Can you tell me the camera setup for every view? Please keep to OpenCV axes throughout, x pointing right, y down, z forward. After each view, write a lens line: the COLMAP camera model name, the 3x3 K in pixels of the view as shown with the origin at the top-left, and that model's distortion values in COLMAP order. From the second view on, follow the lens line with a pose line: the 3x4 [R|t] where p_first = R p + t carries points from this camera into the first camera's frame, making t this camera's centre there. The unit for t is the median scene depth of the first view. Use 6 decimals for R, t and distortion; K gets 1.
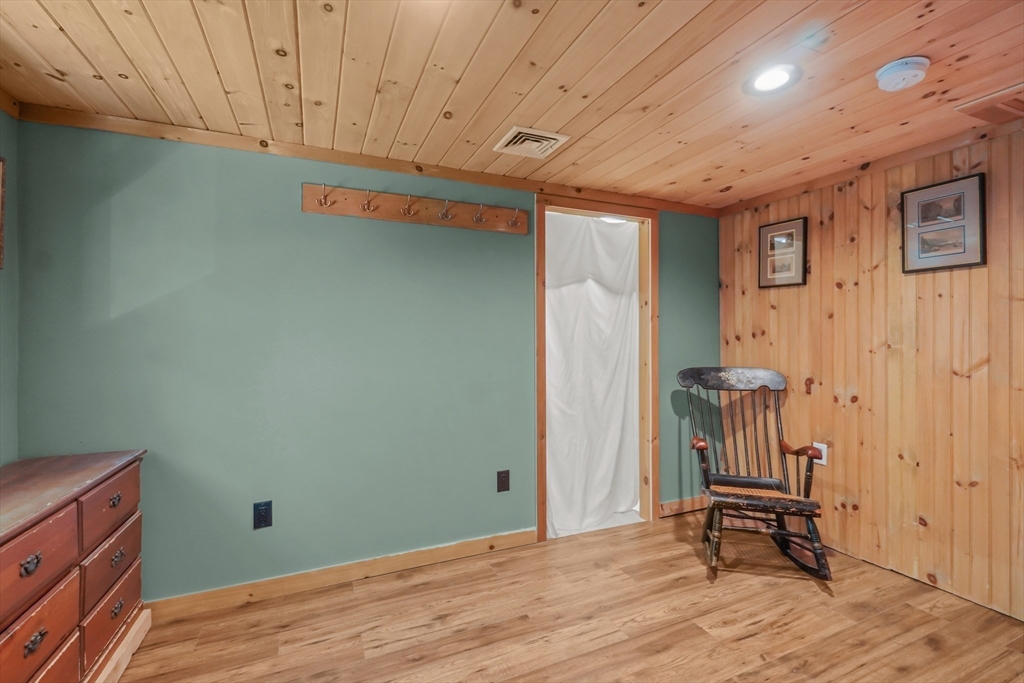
lens RADIAL K [[451.4, 0, 510.5], [0, 451.4, 334.0], [0, 0, 1]] dist [-0.002242, -0.003061]
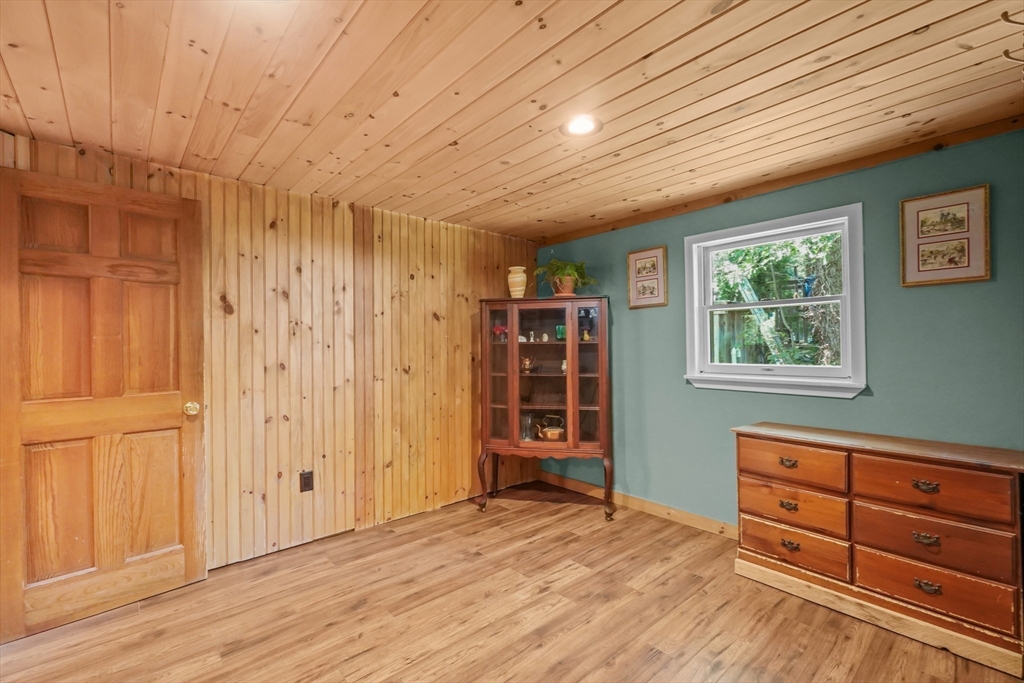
lens RADIAL K [[451.4, 0, 520.3], [0, 451.4, 346.4], [0, 0, 1]] dist [-0.002242, -0.003061]
pose [[-0.951275, 0.014168, -0.308019, 0.265990], [0.014244, 0.999897, 0.002005, 0.008744], [0.308015, -0.002480, -0.951378, 1.166106]]
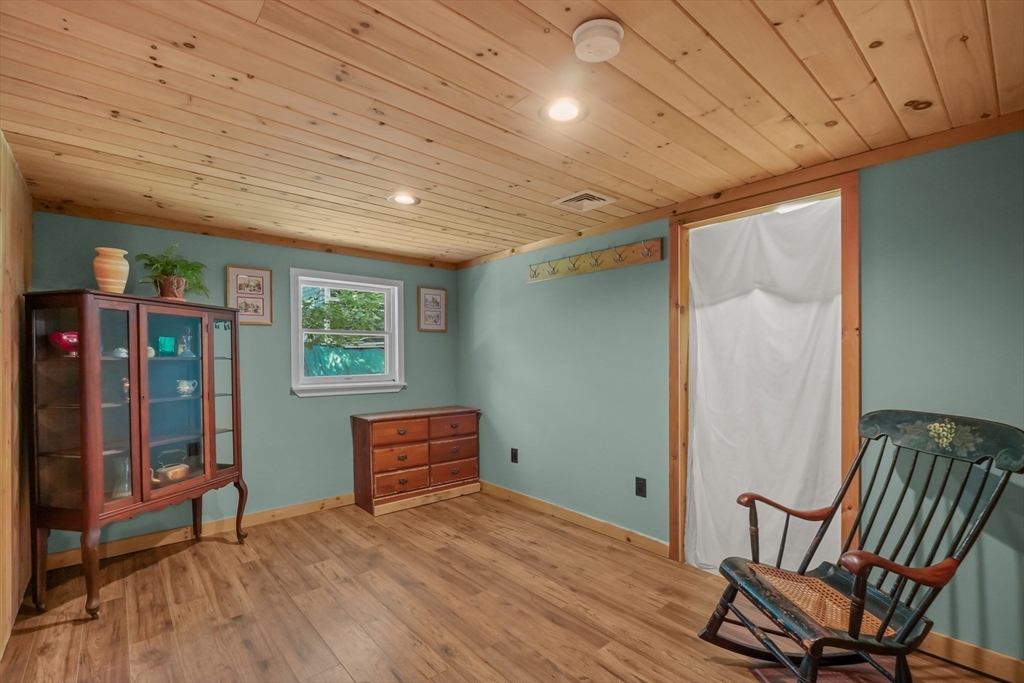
lens RADIAL K [[451.4, 0, 503.1], [0, 451.4, 360.5], [0, 0, 1]] dist [-0.002242, -0.003061]
pose [[0.291152, 0.010198, -0.956623, 1.001916], [0.003840, 0.999923, 0.011828, -0.002264], [0.956669, -0.007117, 0.291090, 0.369399]]
